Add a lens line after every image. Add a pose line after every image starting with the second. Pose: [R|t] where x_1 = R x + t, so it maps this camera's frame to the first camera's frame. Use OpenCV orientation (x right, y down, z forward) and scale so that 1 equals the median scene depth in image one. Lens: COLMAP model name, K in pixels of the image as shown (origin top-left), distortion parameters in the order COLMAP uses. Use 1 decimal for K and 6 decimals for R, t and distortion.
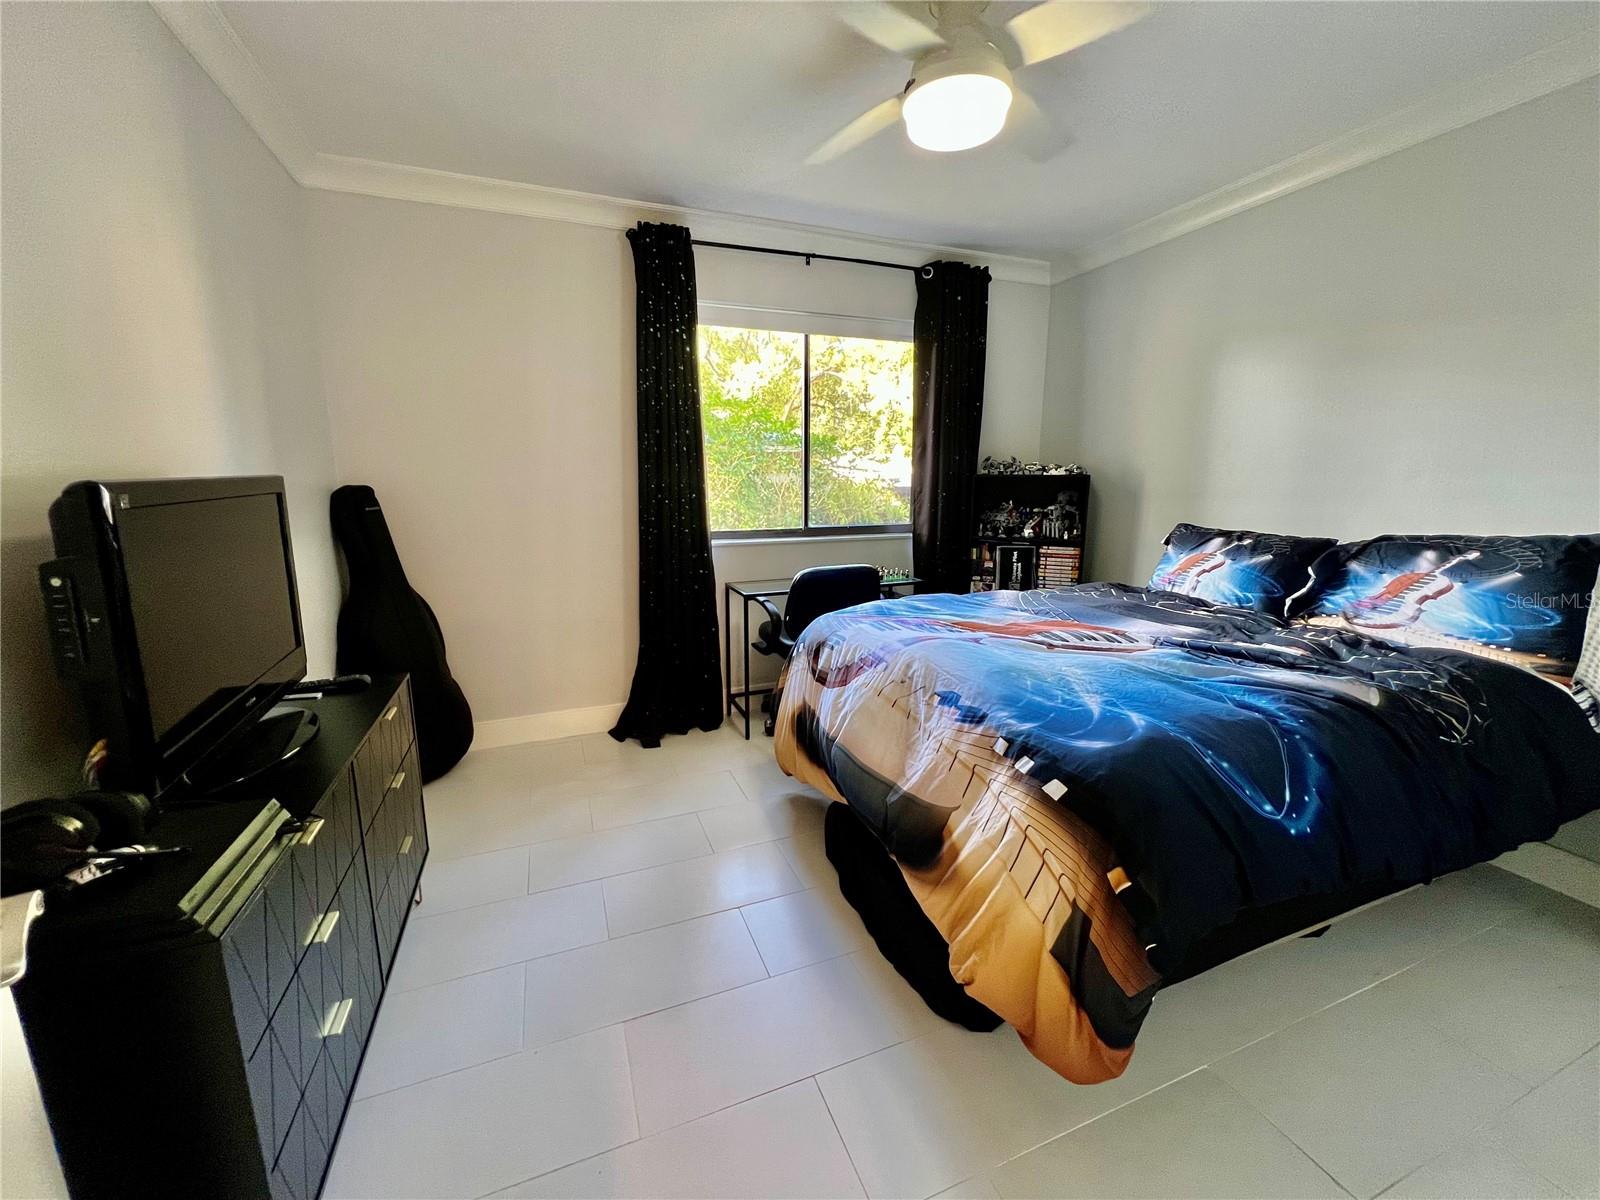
lens RADIAL K [[636.6, 0, 800.0], [0, 636.6, 600.0], [0, 0, 1]] dist [-0.000006, -0.000001]
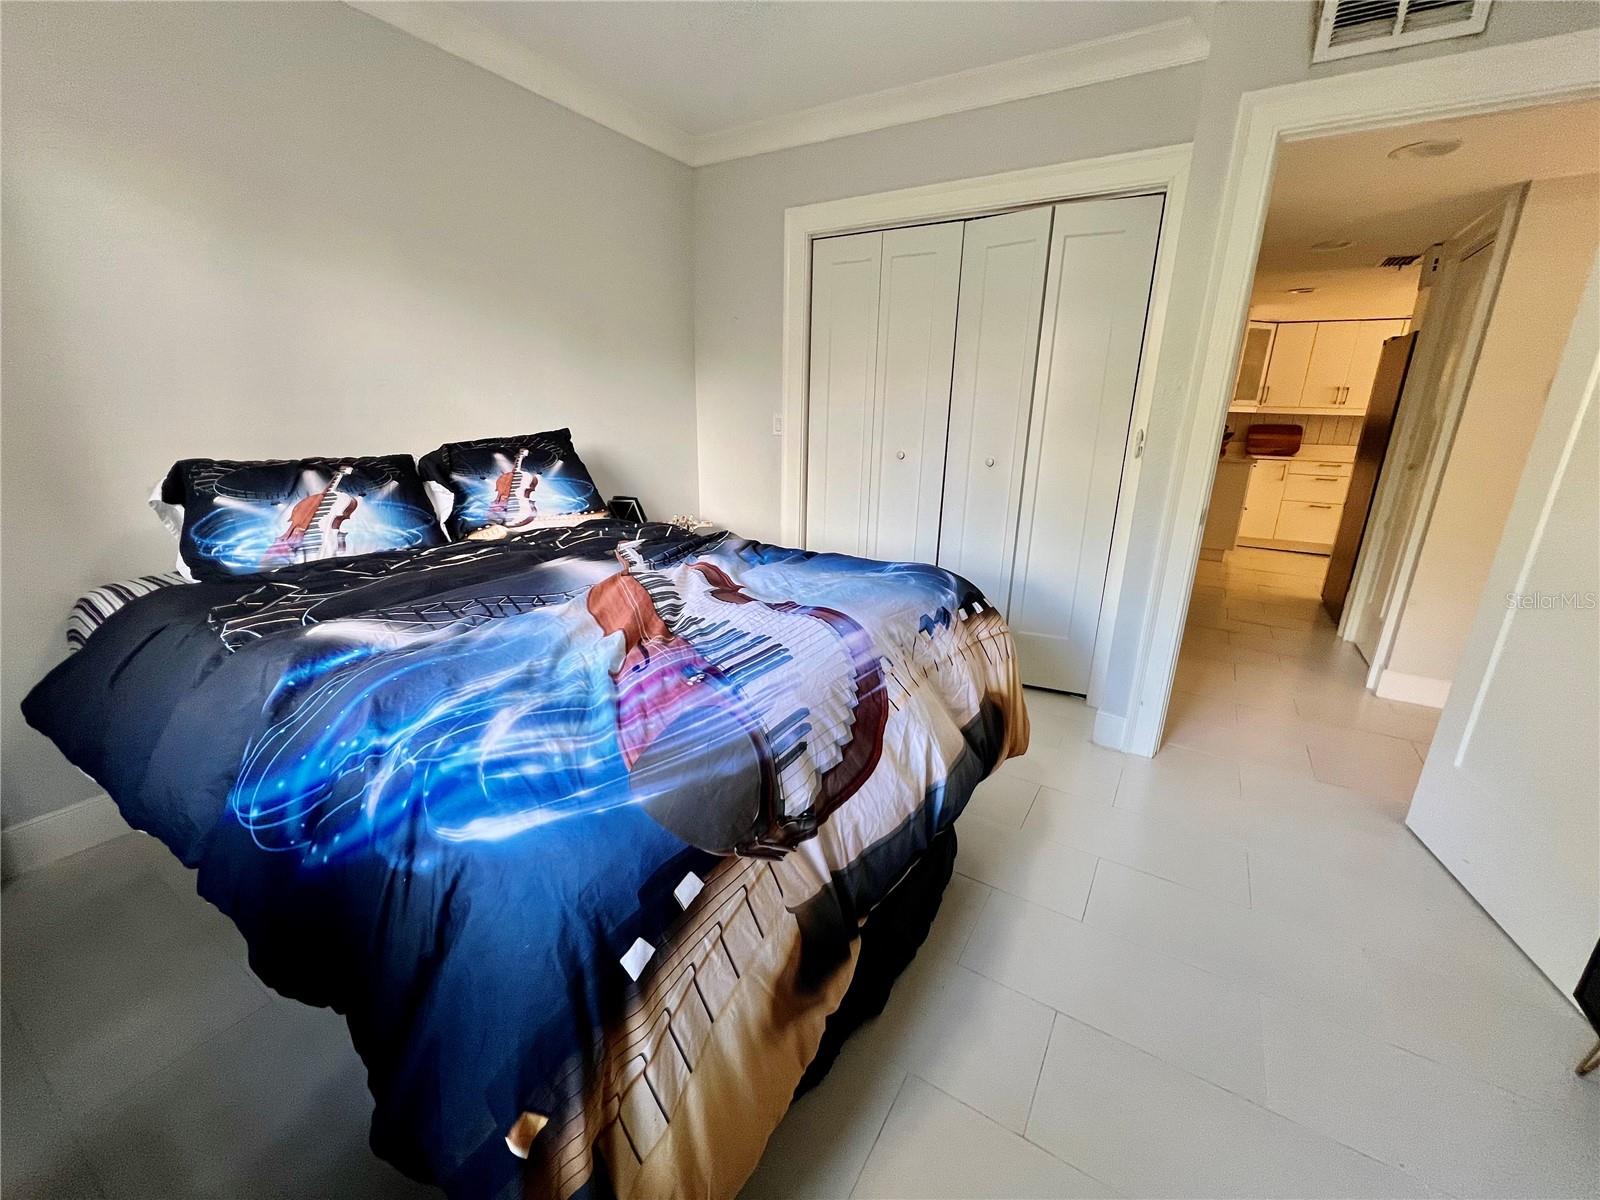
lens RADIAL K [[645.4, 0, 800.0], [0, 645.4, 600.0], [0, 0, 1]] dist [-0.000076, -0.000004]
pose [[-0.598677, -0.239194, 0.764443, -0.301424], [0.136346, 0.910011, 0.391523, -0.222545], [-0.789301, 0.338624, -0.512189, 1.282400]]
